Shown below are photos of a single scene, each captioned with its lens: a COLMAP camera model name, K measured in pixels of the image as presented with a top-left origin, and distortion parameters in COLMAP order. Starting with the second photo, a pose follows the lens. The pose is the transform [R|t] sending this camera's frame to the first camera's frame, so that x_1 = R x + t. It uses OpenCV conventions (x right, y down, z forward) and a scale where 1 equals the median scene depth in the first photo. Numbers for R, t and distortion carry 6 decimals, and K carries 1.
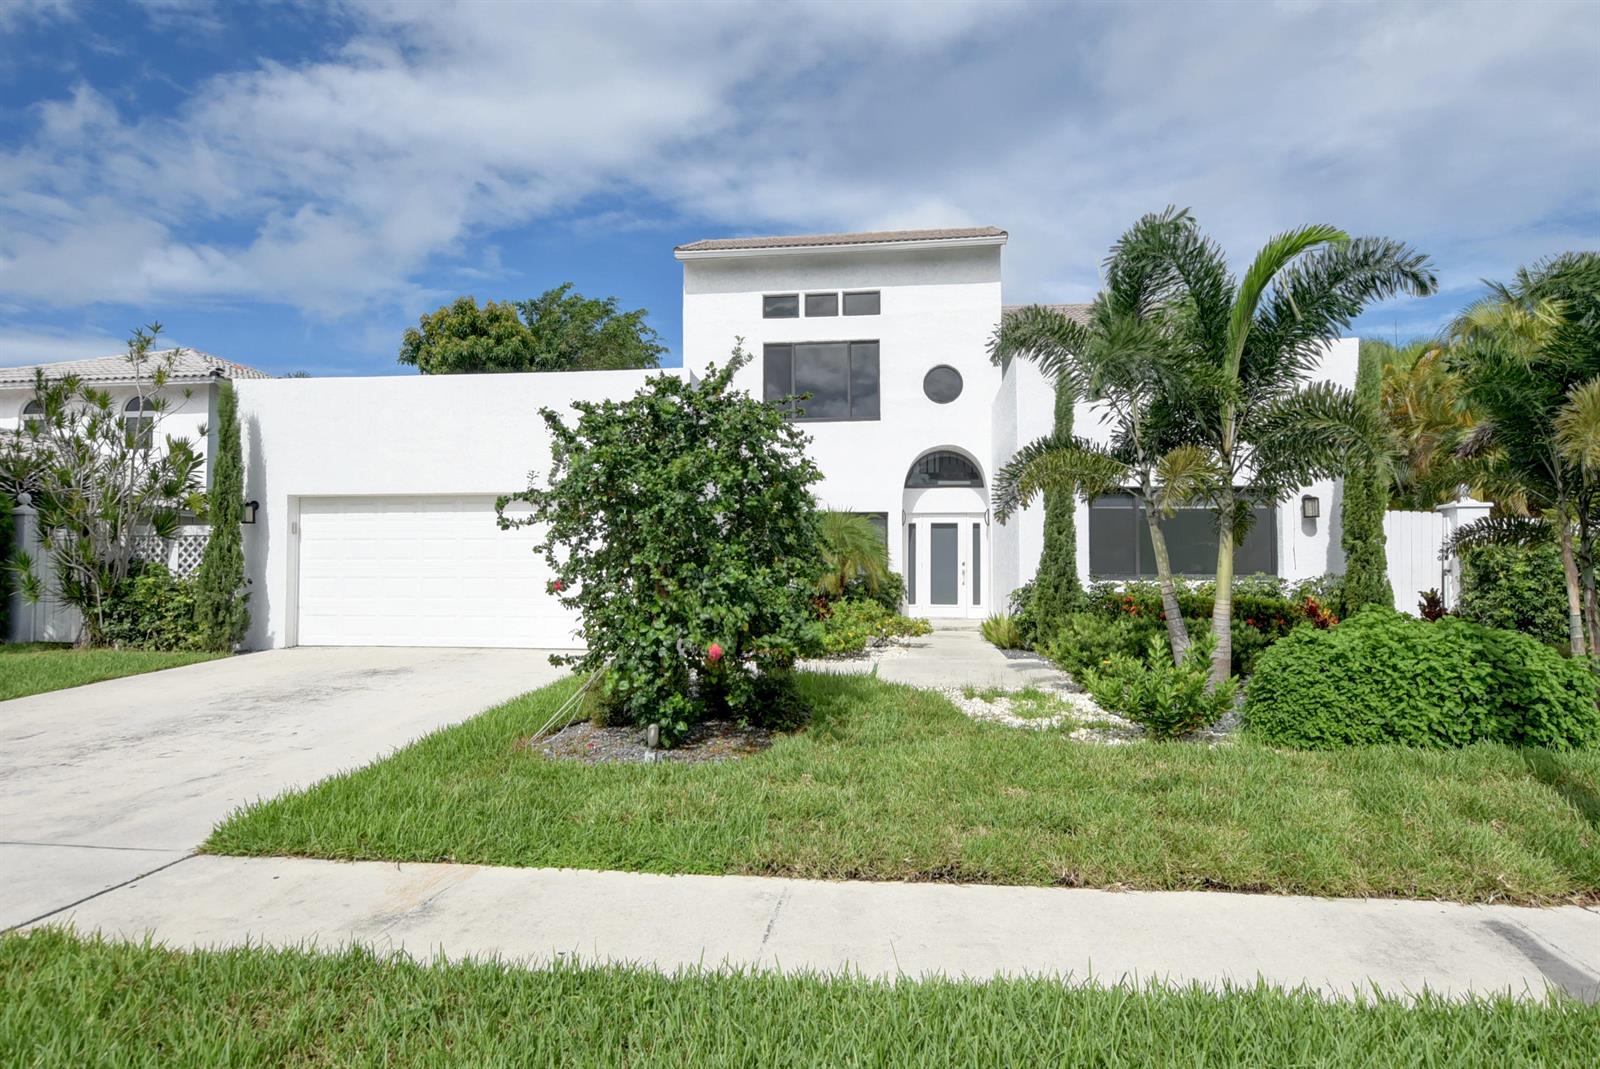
lens RADIAL K [[938.4, 0, 806.7], [0, 938.4, 541.2], [0, 0, 1]] dist [-0.006158, 0.000004]
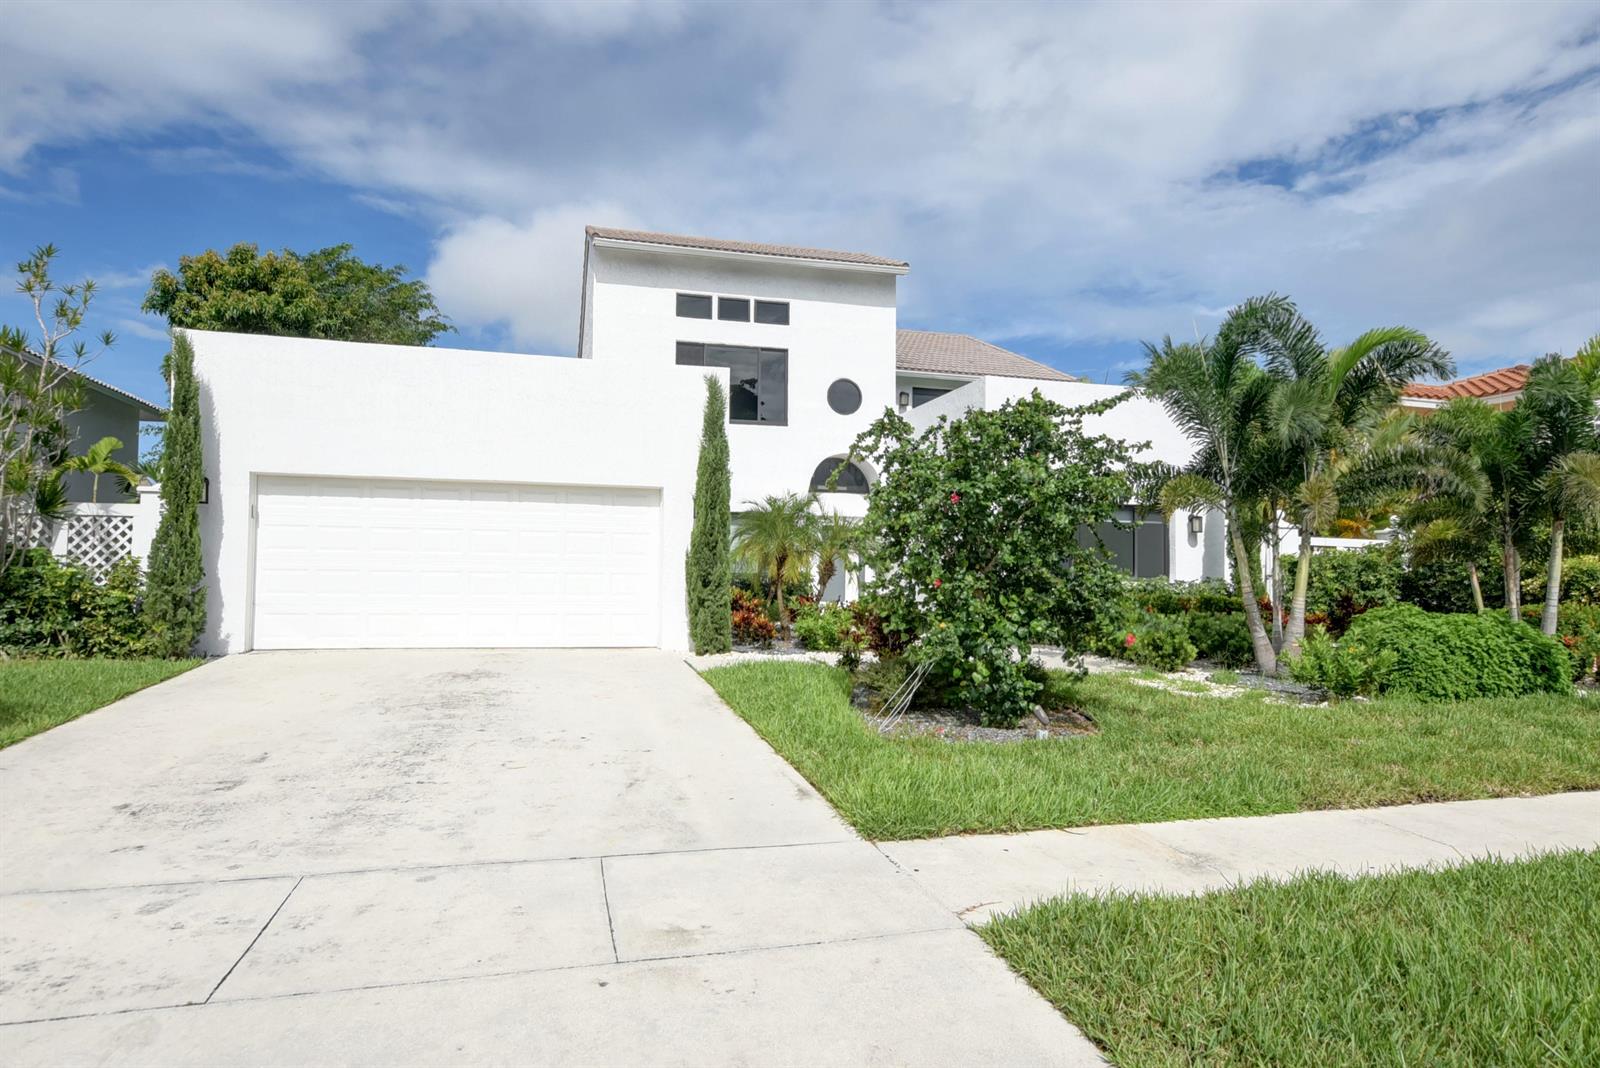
lens RADIAL K [[938.4, 0, 811.0], [0, 938.4, 532.7], [0, 0, 1]] dist [-0.006158, 0.000004]
pose [[0.928623, 0.027711, 0.369987, -0.377350], [-0.024179, 0.999607, -0.014182, 0.005244], [-0.370235, 0.004224, 0.928929, 0.026025]]
